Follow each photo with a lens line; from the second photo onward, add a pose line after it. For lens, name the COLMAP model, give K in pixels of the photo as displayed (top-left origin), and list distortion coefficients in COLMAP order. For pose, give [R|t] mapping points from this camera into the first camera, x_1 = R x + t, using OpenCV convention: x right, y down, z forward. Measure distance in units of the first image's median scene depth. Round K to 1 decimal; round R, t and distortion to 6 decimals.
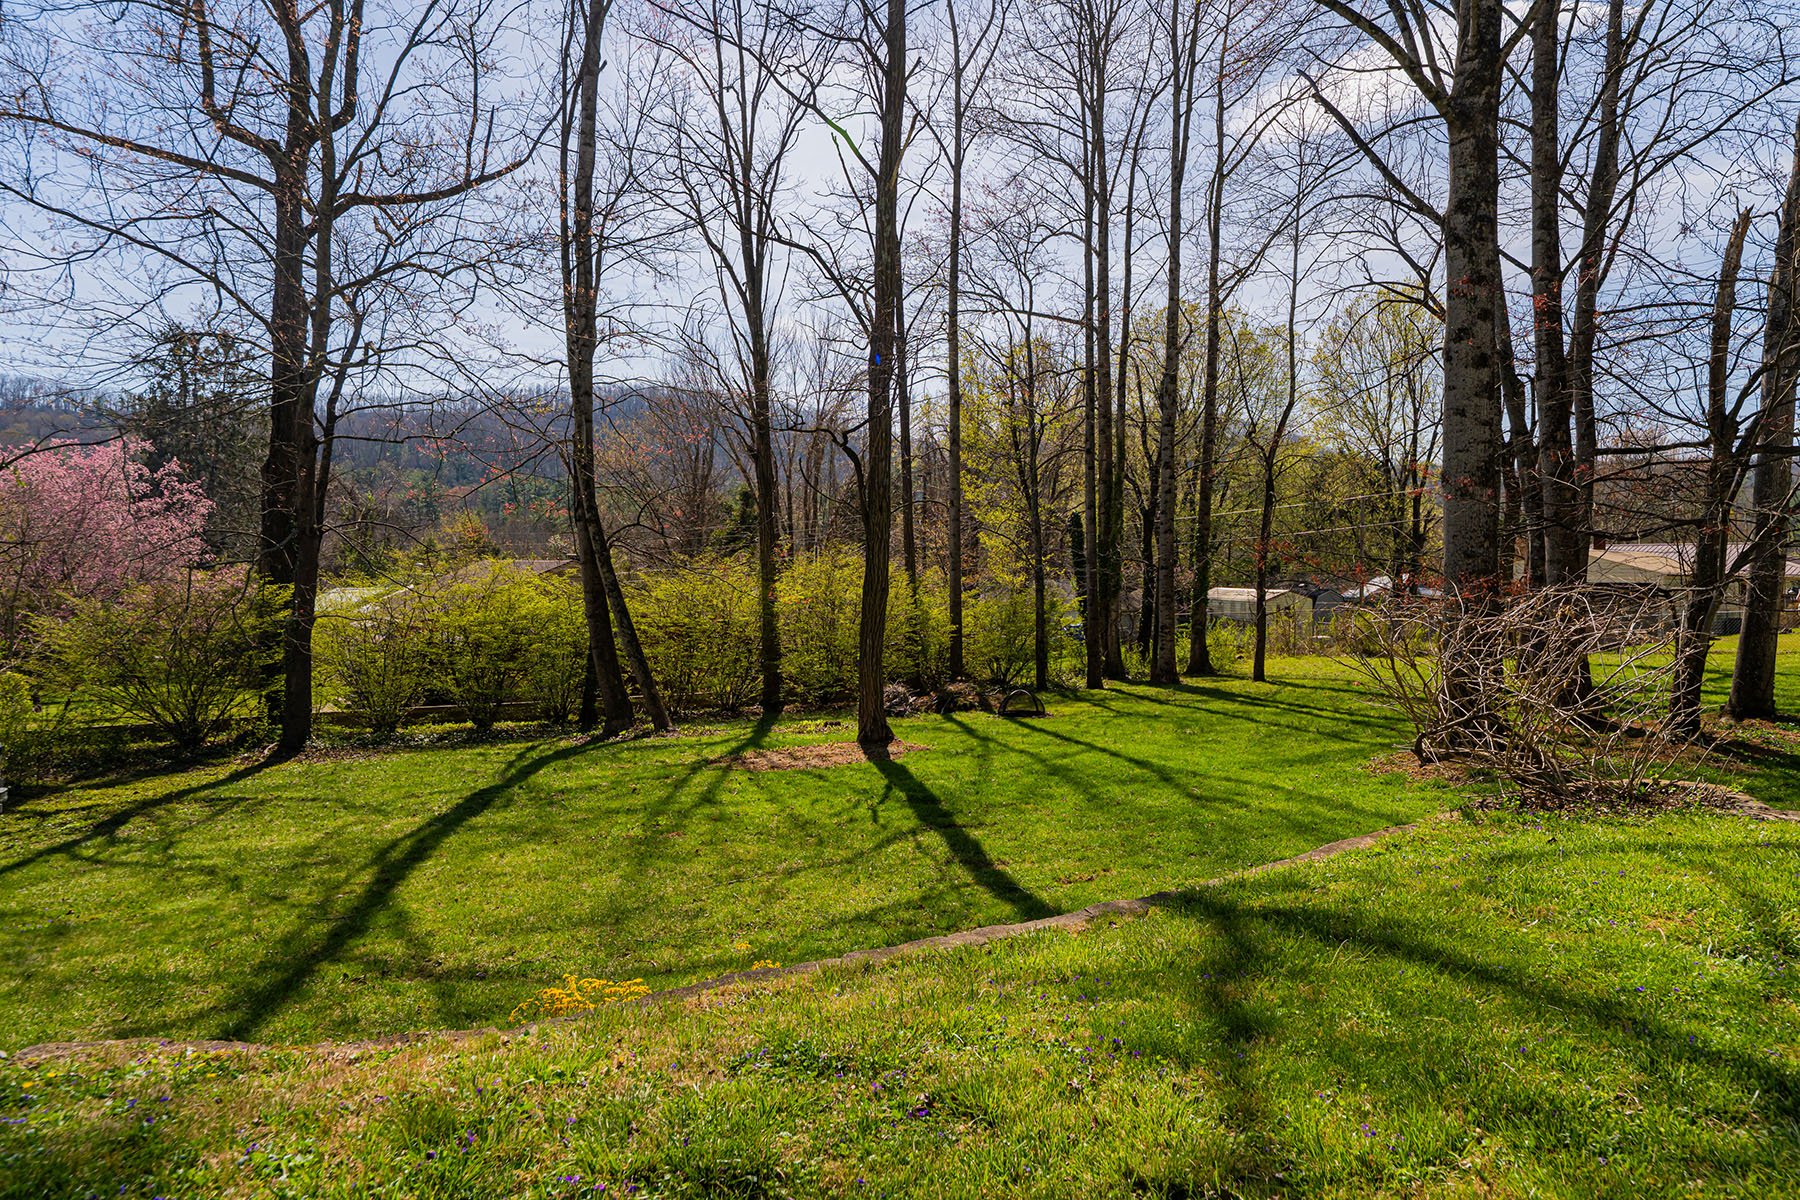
lens RADIAL K [[1148.3, 0, 899.9], [0, 1148.3, 603.9], [0, 0, 1]] dist [-0.000656, 0.000094]
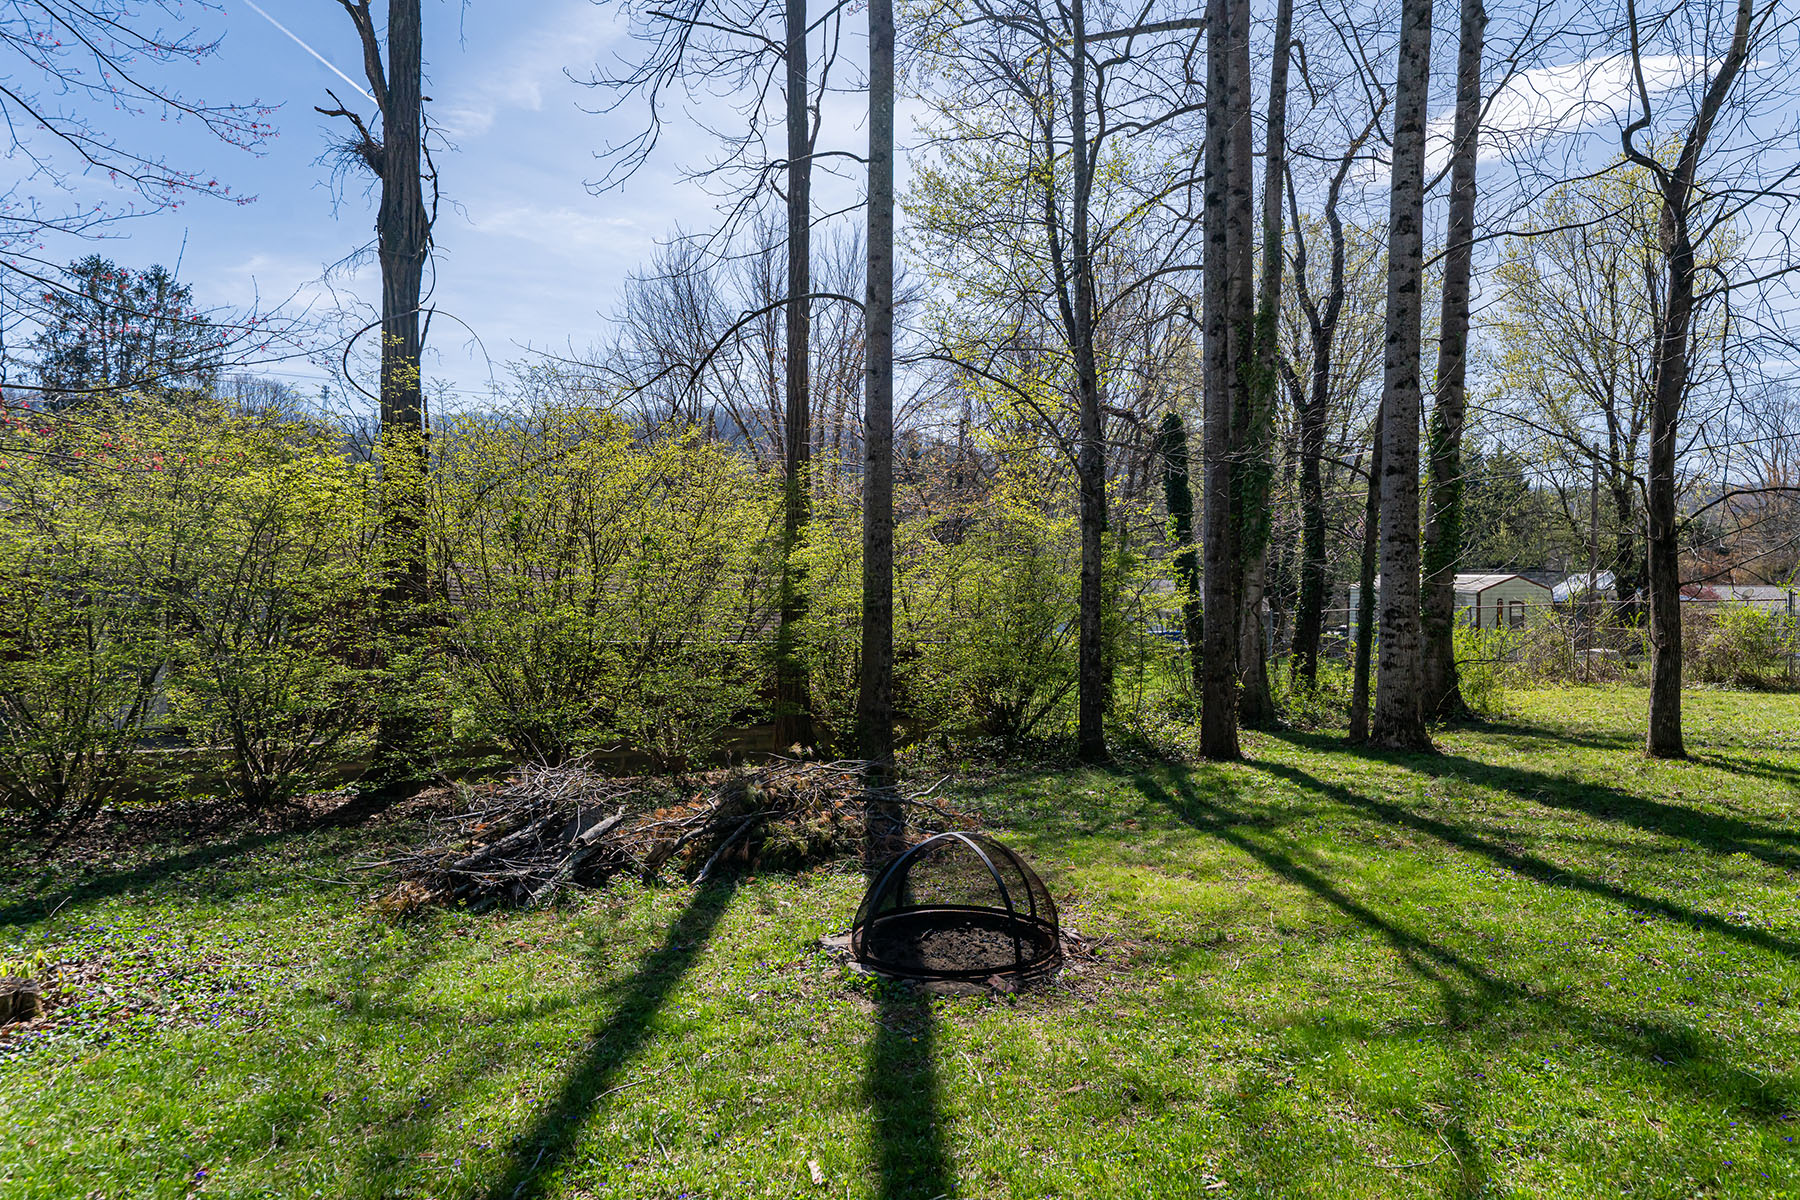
lens RADIAL K [[1036.1, 0, 900.6], [0, 1036.1, 595.9], [0, 0, 1]] dist [-0.006266, -0.000893]
pose [[0.995116, 0.011360, -0.098058, 0.086241], [-0.013102, 0.999767, -0.017133, 0.022249], [0.097840, 0.018334, 0.995033, 0.586625]]
